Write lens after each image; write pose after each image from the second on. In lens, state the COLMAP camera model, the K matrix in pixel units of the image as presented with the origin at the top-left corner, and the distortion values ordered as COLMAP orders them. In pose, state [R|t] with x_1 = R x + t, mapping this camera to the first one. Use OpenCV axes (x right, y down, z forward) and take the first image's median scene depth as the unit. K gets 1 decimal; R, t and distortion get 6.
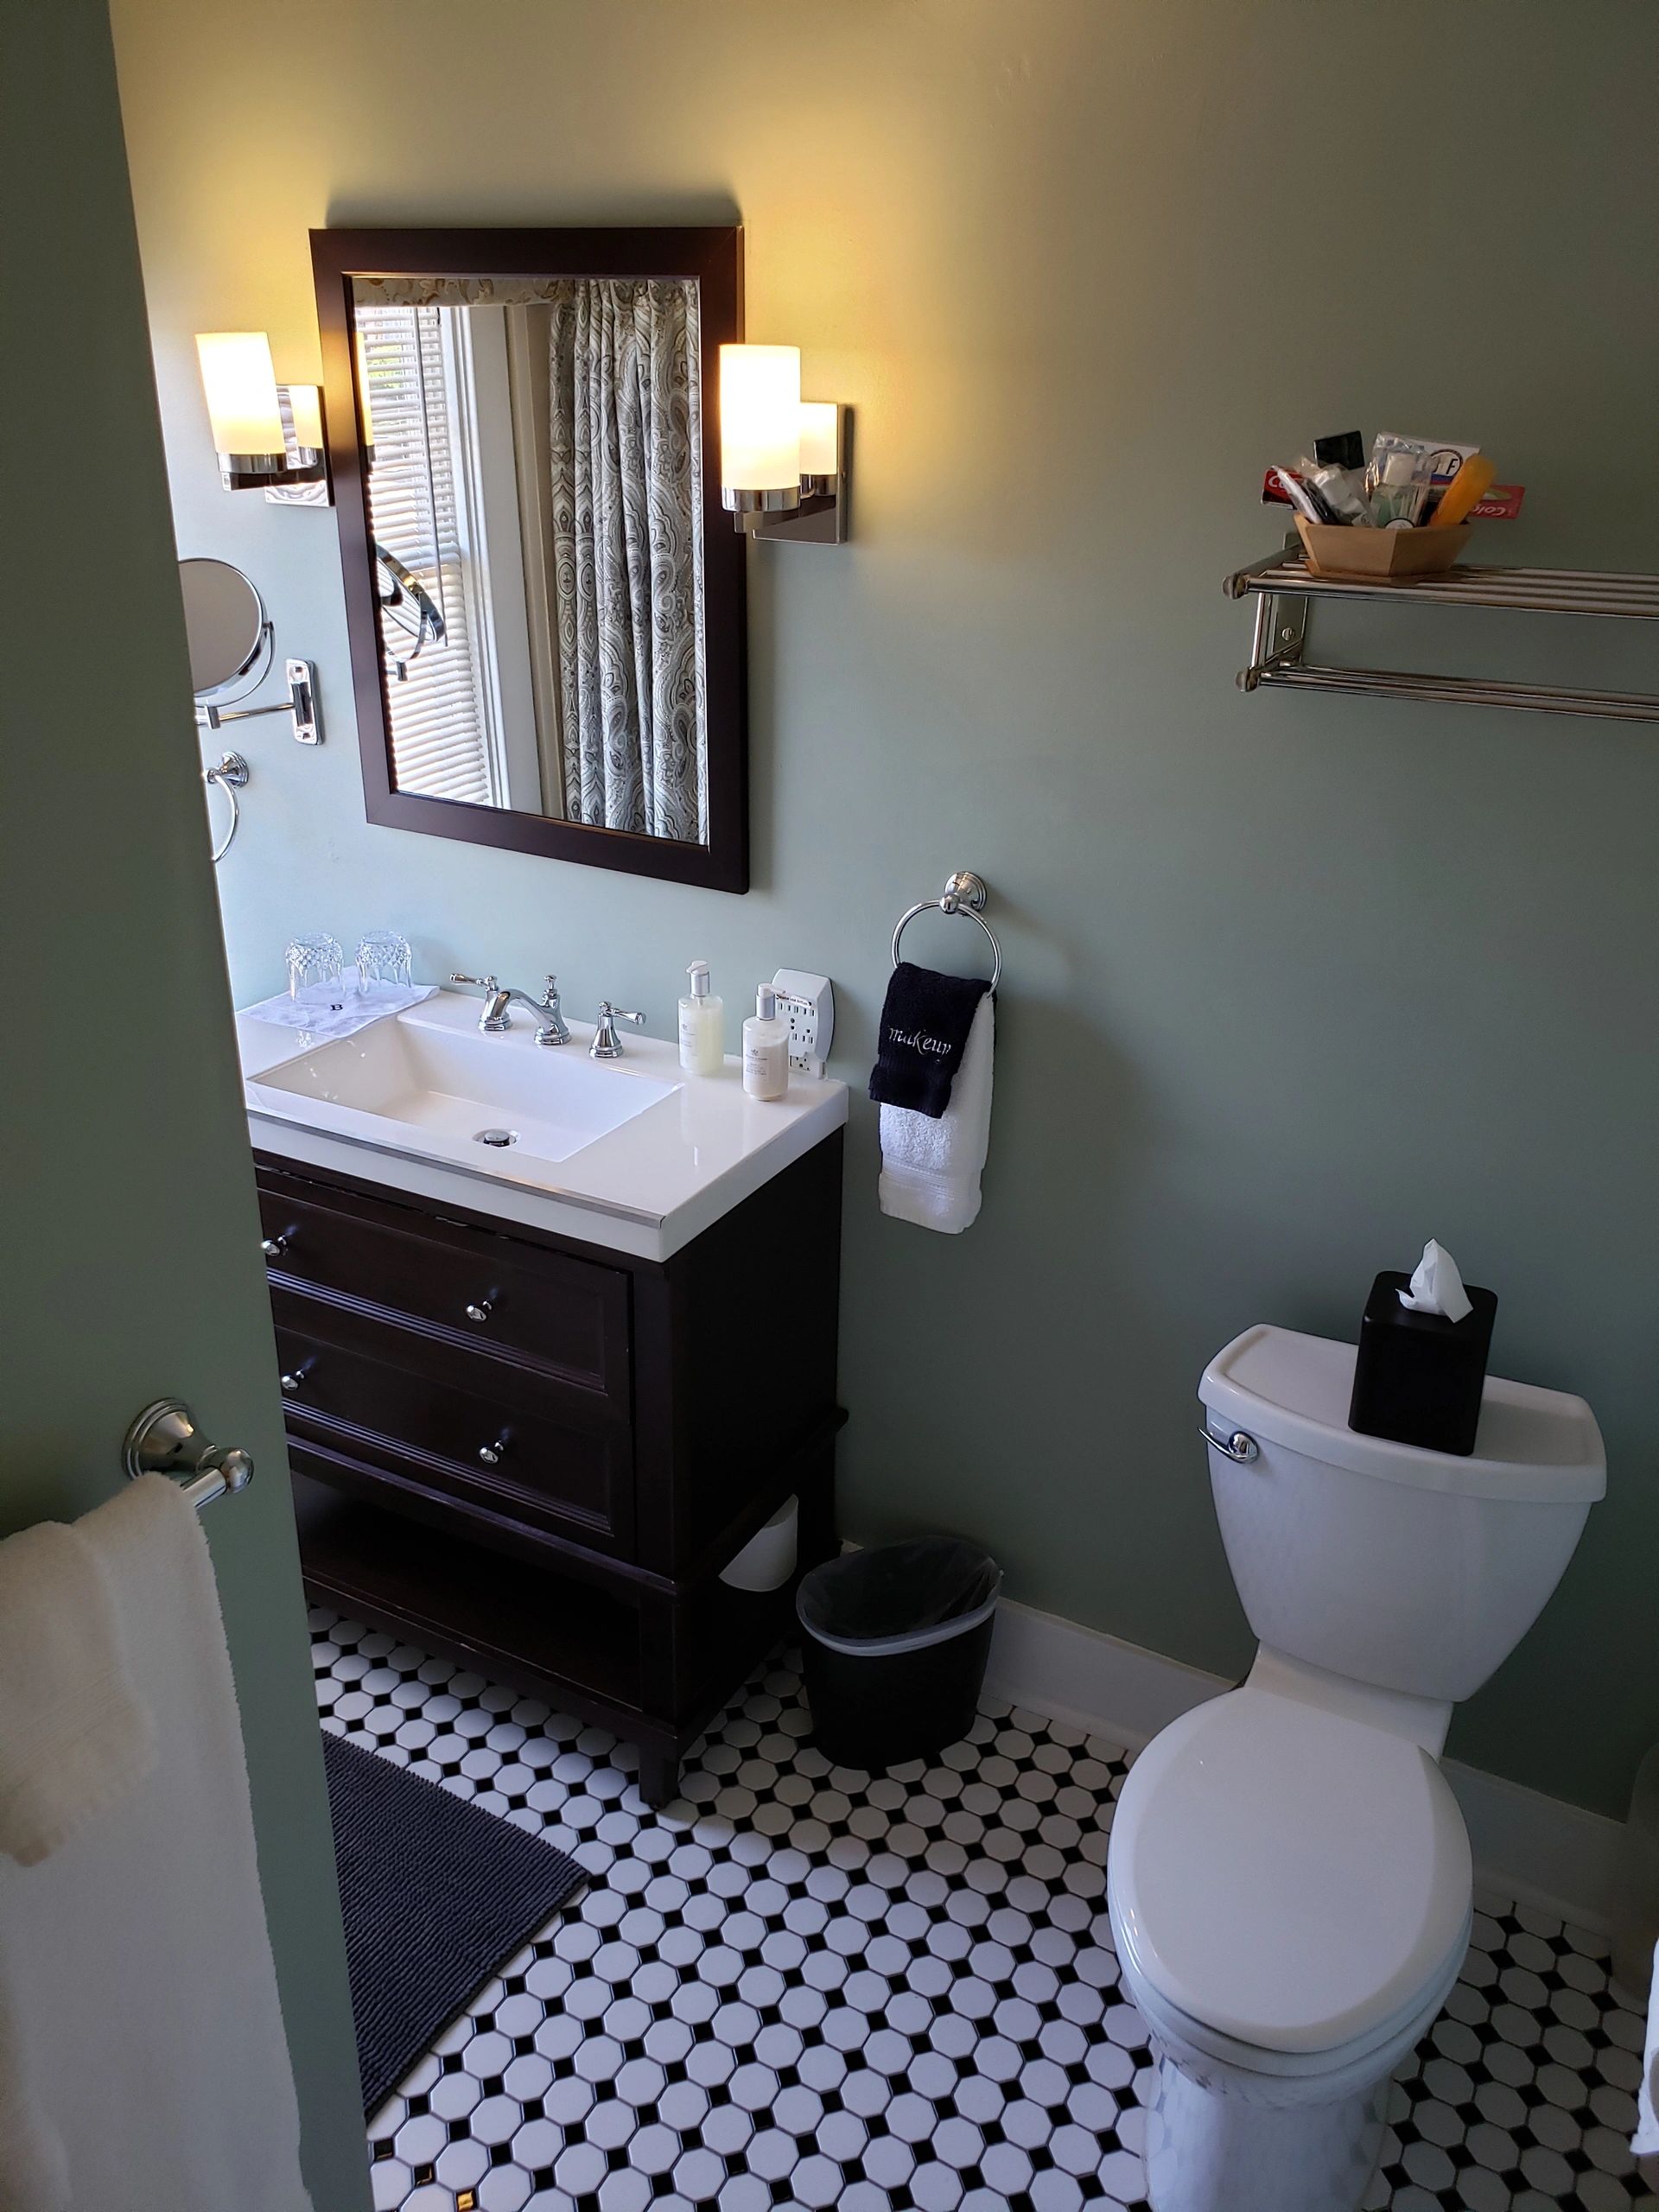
lens RADIAL K [[1745.0, 0, 825.8], [0, 1745.0, 1086.3], [0, 0, 1]] dist [0.161347, -0.415924]
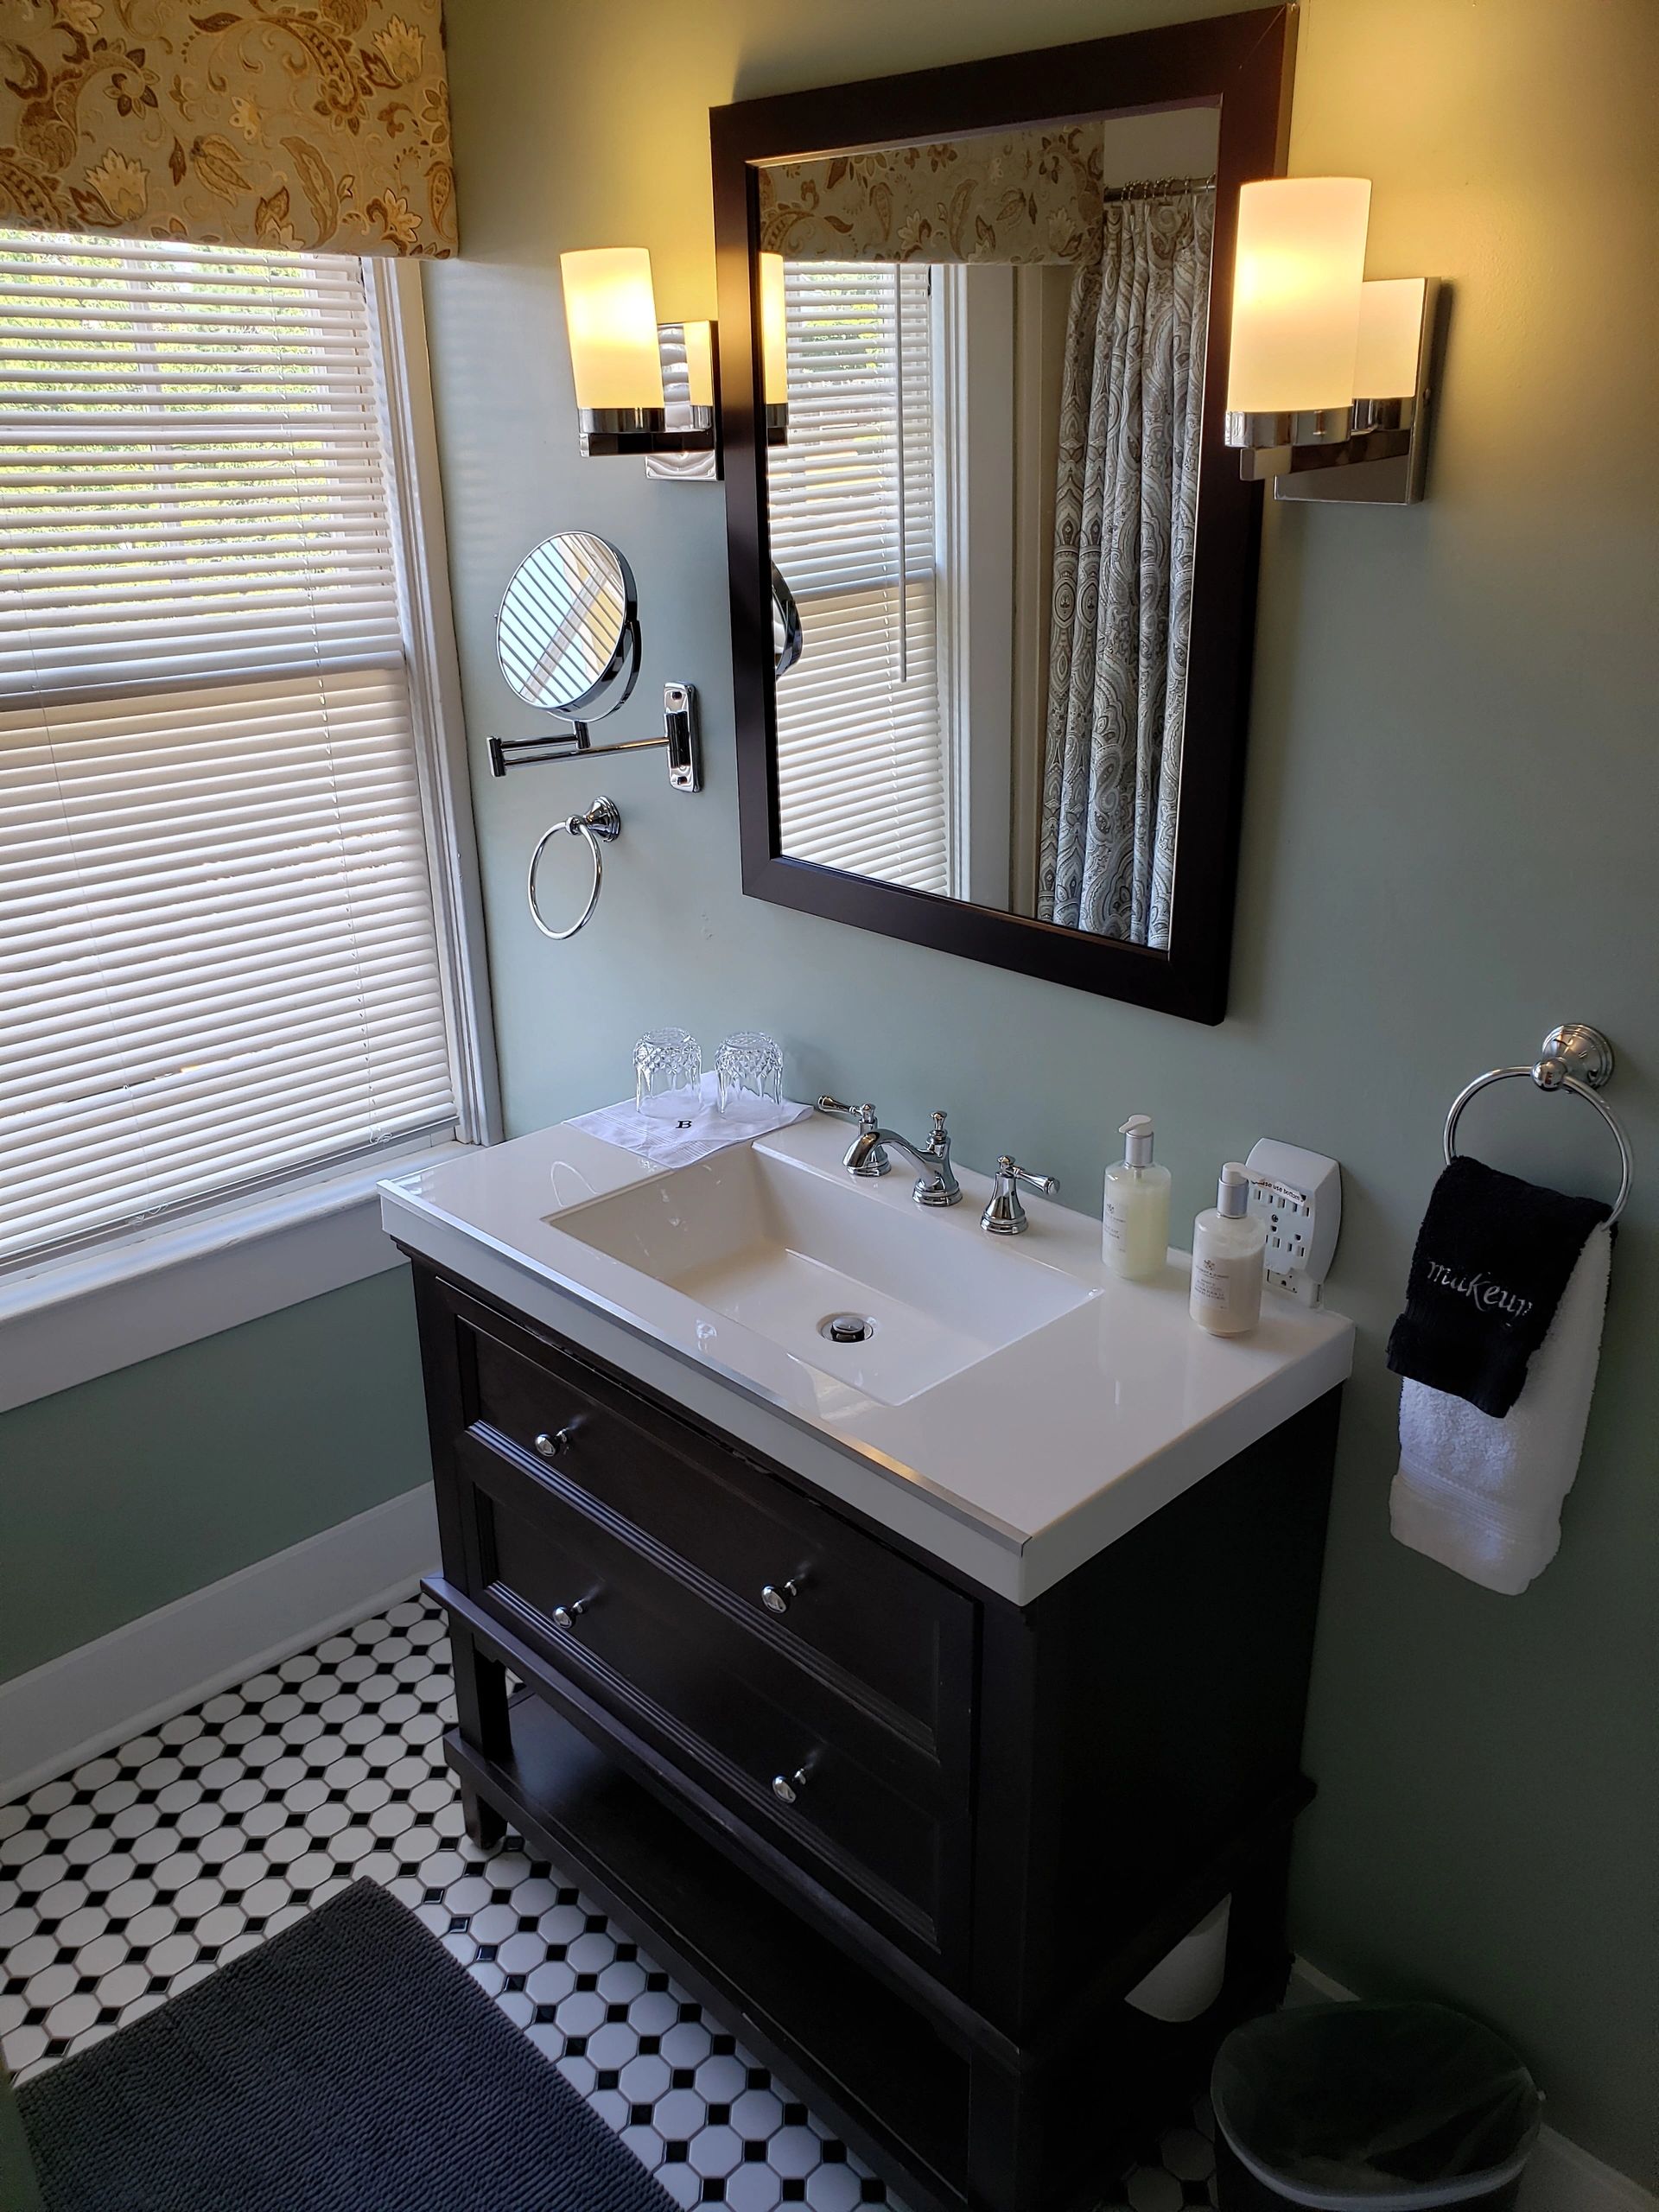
lens RADIAL K [[1745.0, 0, 825.8], [0, 1745.0, 1086.3], [0, 0, 1]] dist [0.161347, -0.415924]
pose [[0.952915, 0.083302, -0.291572, 0.008924], [-0.092805, 0.995505, -0.018889, -0.054896], [0.288688, 0.045059, 0.956362, 0.283584]]
